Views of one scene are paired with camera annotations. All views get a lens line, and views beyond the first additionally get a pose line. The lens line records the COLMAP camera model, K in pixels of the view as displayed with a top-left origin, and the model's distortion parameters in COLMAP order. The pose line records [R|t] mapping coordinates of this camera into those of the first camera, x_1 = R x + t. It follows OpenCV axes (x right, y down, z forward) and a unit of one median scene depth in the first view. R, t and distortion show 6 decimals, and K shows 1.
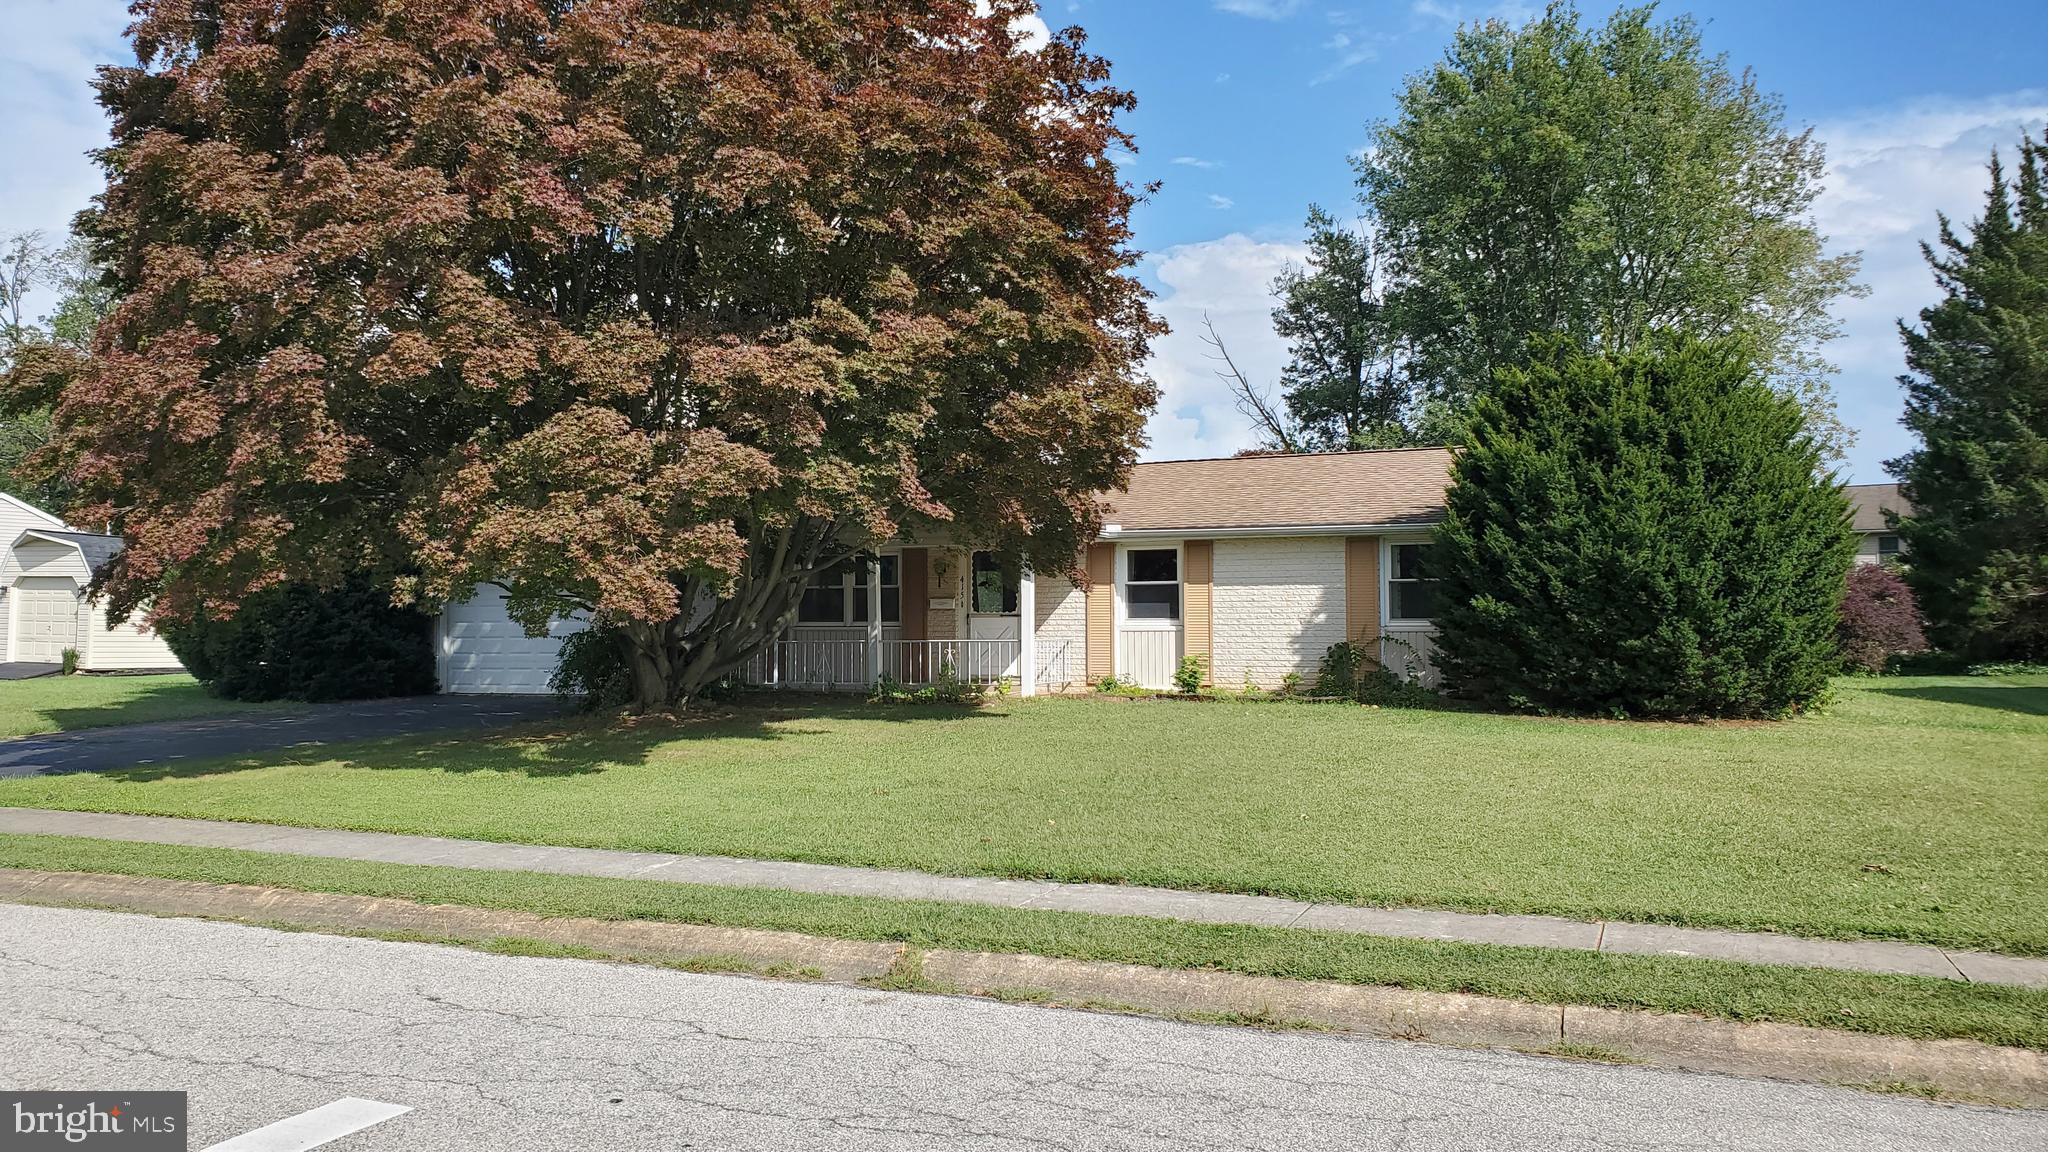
lens RADIAL K [[1498.5, 0, 1024.0], [0, 1498.5, 576.0], [0, 0, 1]] dist [0.001750, 0.000243]
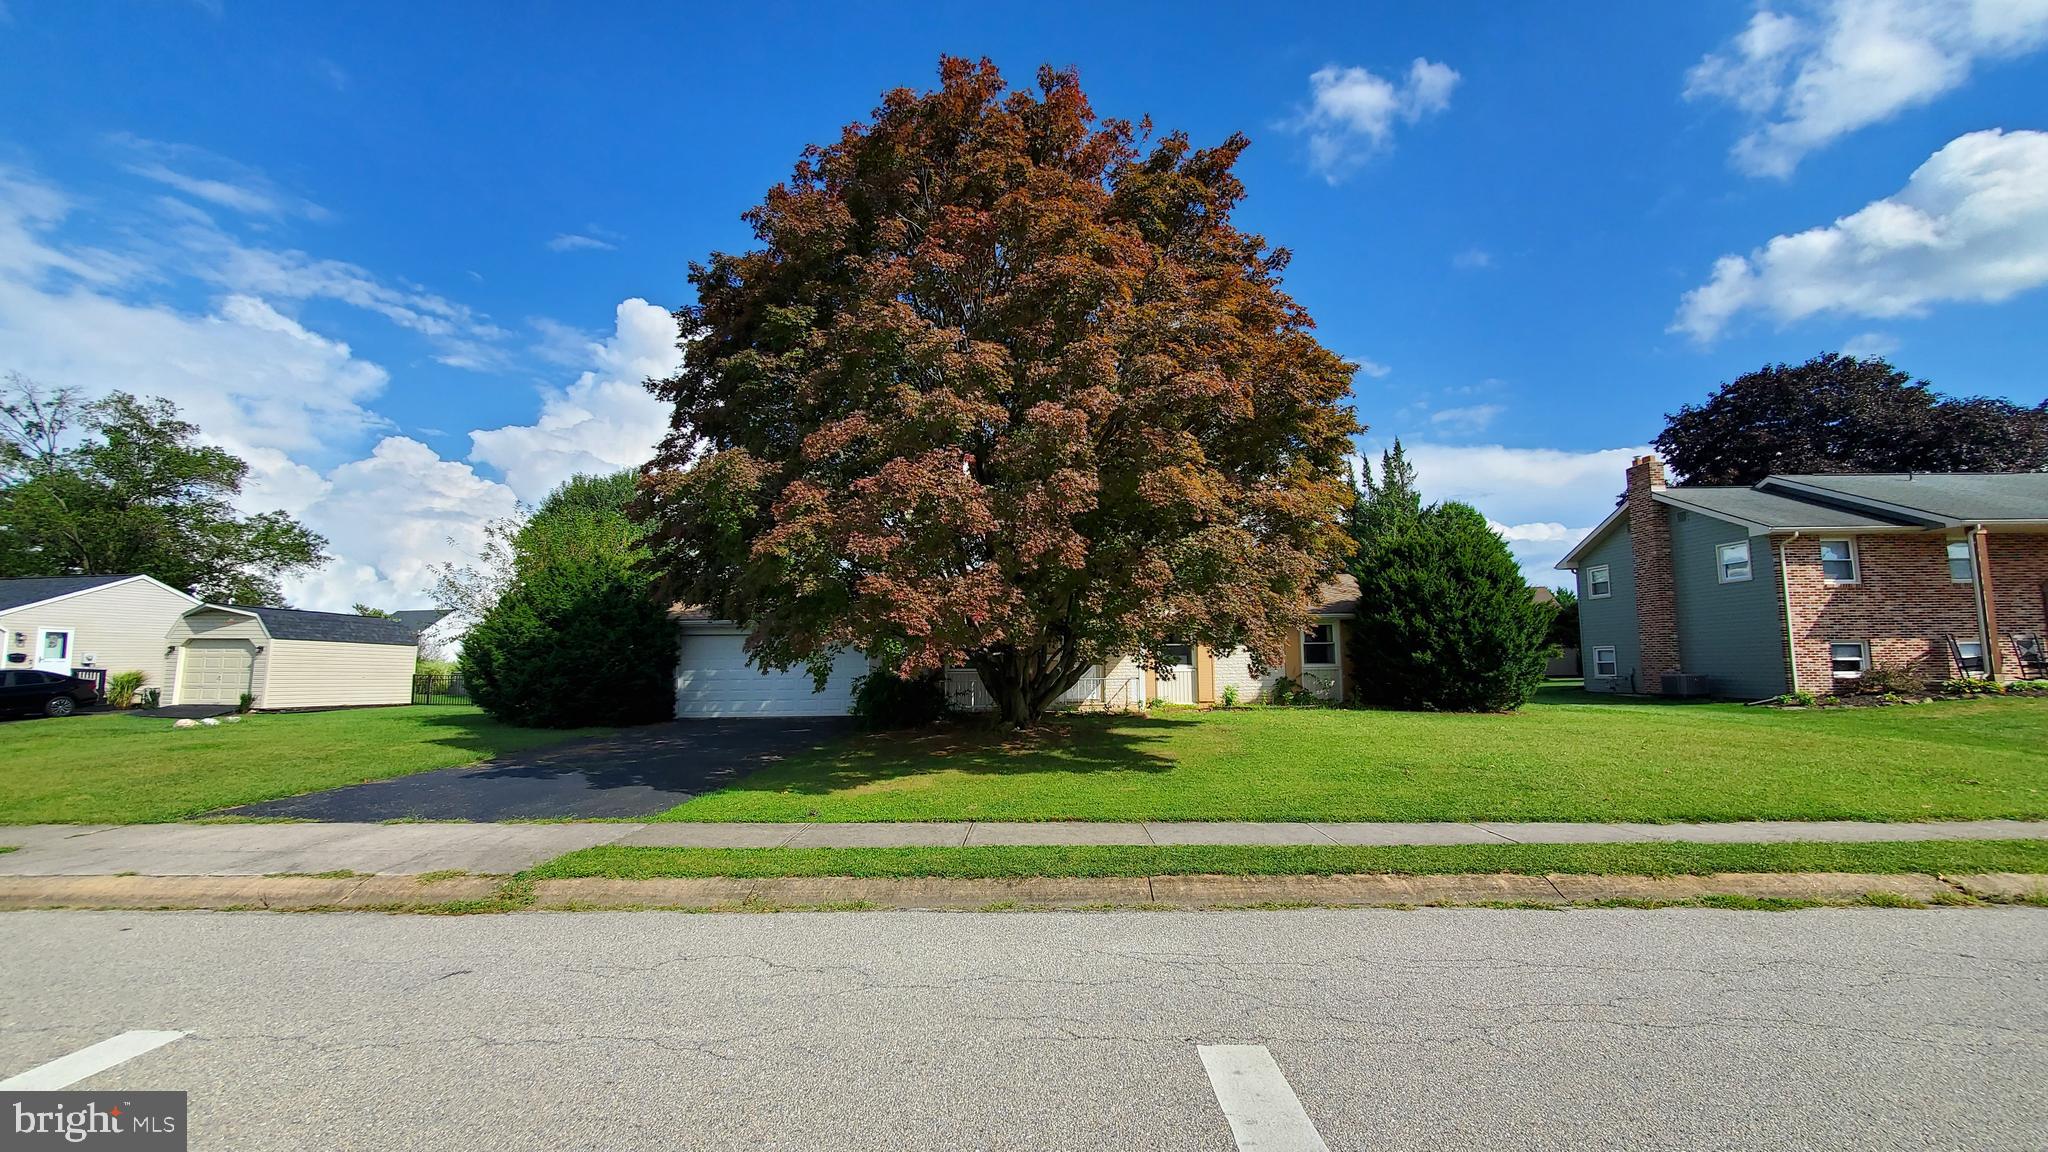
lens RADIAL K [[818.3, 0, 1024.8], [0, 818.3, 588.1], [0, 0, 1]] dist [0.002978, 0.000200]
pose [[0.947516, 0.023315, 0.318856, -0.353558], [-0.001893, 0.997729, -0.067329, 0.005561], [-0.319702, 0.063192, 0.945409, 0.148845]]
